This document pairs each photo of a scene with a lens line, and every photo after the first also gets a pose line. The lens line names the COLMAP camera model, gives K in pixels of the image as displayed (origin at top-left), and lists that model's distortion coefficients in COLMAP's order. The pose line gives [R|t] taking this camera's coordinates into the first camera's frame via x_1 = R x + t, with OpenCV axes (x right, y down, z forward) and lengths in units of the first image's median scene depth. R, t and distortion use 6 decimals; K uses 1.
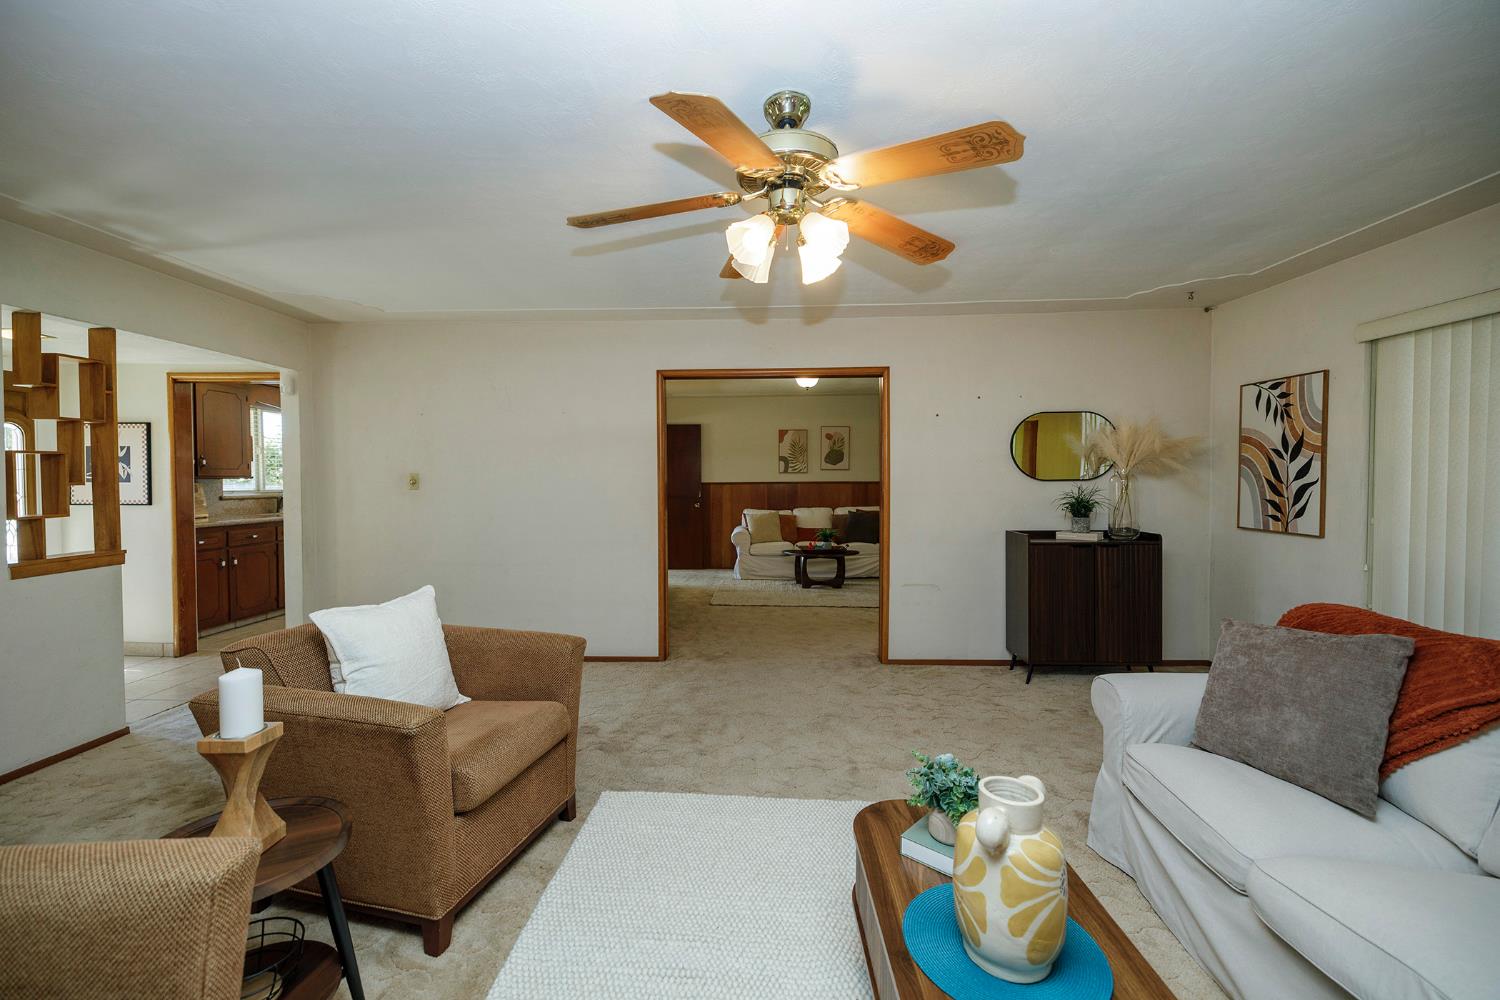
lens RADIAL K [[632.4, 0, 742.8], [0, 632.4, 490.5], [0, 0, 1]] dist [0.001360, 0.000112]
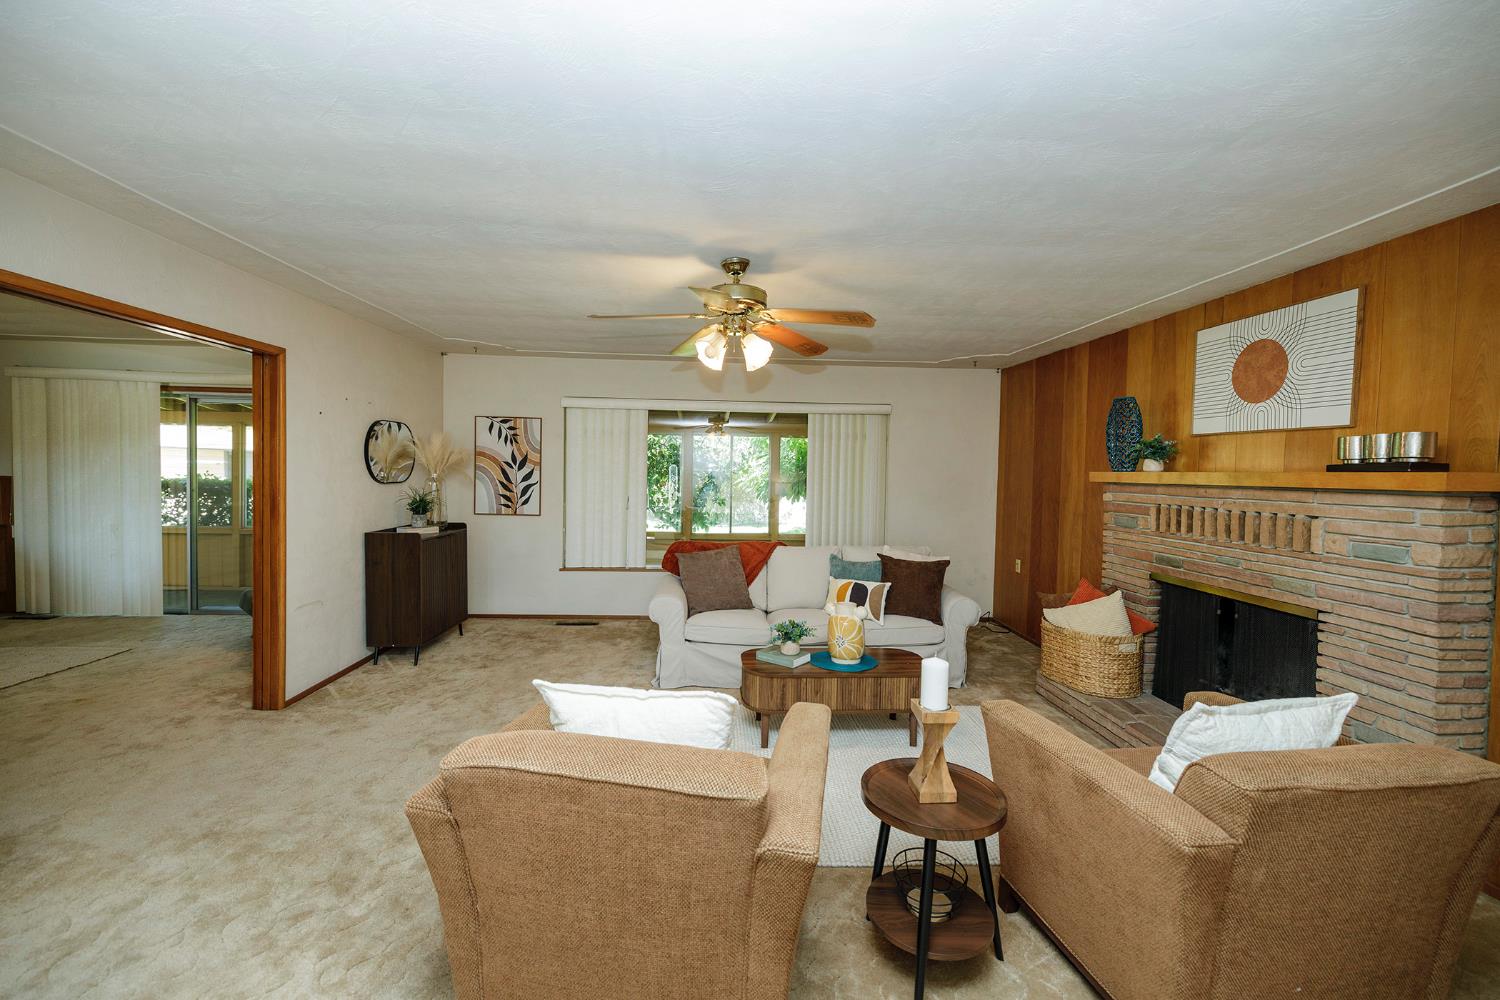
lens RADIAL K [[632.4, 0, 742.8], [0, 632.4, 490.5], [0, 0, 1]] dist [0.001360, 0.000112]
pose [[-0.097577, -0.029315, 0.994796, -0.775280], [0.001822, 0.999559, 0.029634, -0.039884], [-0.995226, 0.004704, -0.097480, 0.572279]]
